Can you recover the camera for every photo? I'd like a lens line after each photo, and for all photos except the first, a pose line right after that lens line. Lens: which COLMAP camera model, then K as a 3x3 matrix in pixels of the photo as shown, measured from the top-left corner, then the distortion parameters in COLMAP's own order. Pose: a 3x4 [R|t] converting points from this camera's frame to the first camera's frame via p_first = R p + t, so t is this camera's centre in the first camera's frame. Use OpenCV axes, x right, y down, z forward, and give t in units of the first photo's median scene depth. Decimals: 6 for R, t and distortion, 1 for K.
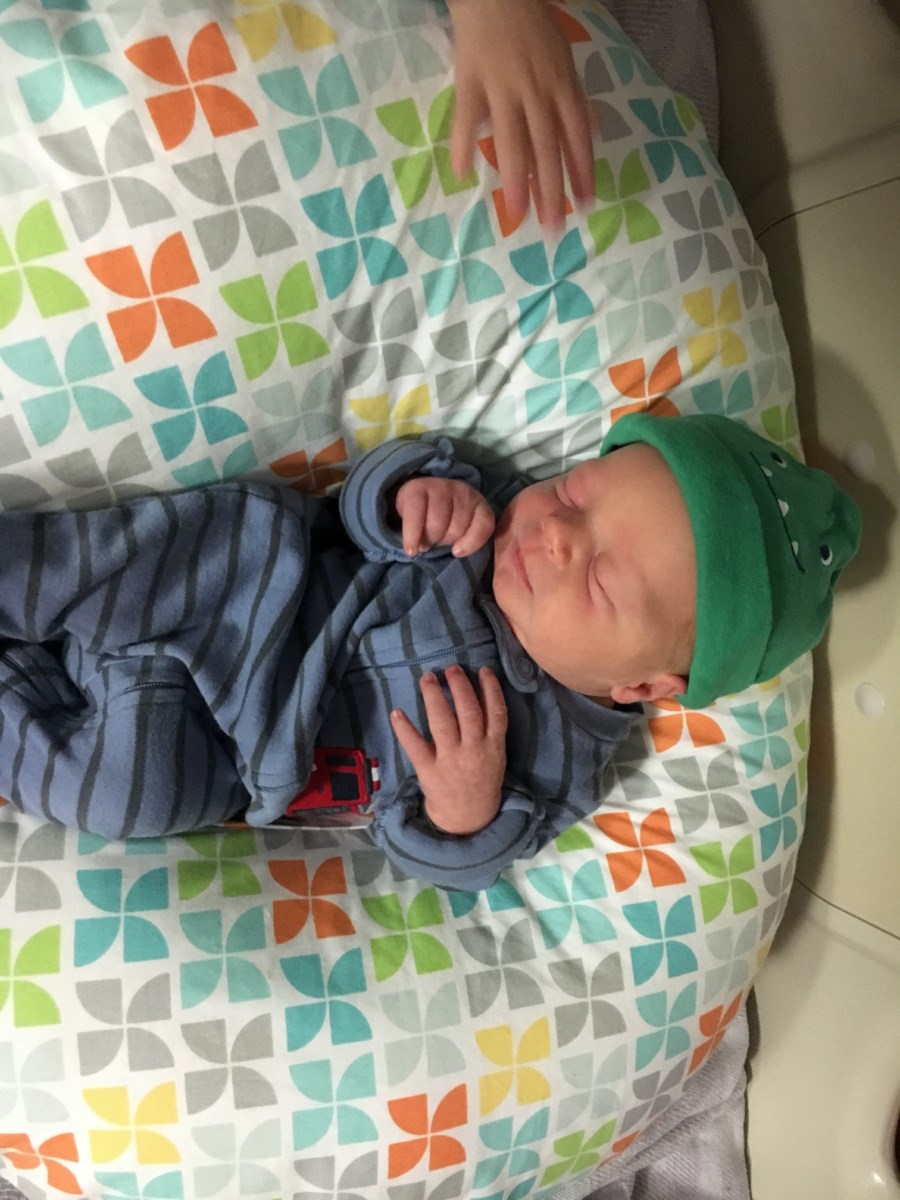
lens RADIAL K [[1020.0, 0, 450.0], [0, 1020.0, 600.0], [0, 0, 1]] dist [-0.000325, -0.066618]
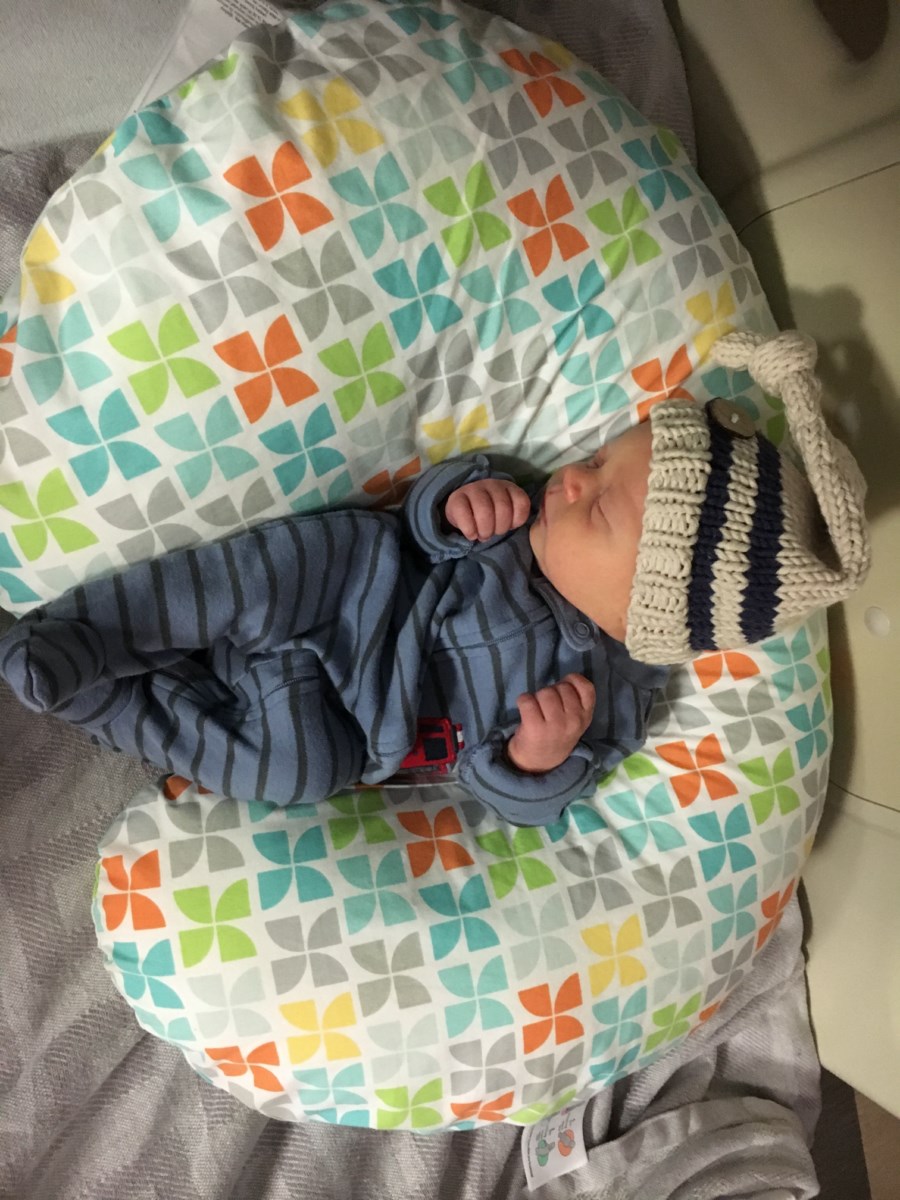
lens RADIAL K [[1063.5, 0, 450.0], [0, 1063.5, 600.0], [0, 0, 1]] dist [-0.087009, 0.008739]
pose [[0.993556, -0.113219, -0.005335, -0.081859], [0.113341, 0.992762, 0.039709, -0.037697], [0.000801, -0.040057, 0.999197, -0.250382]]
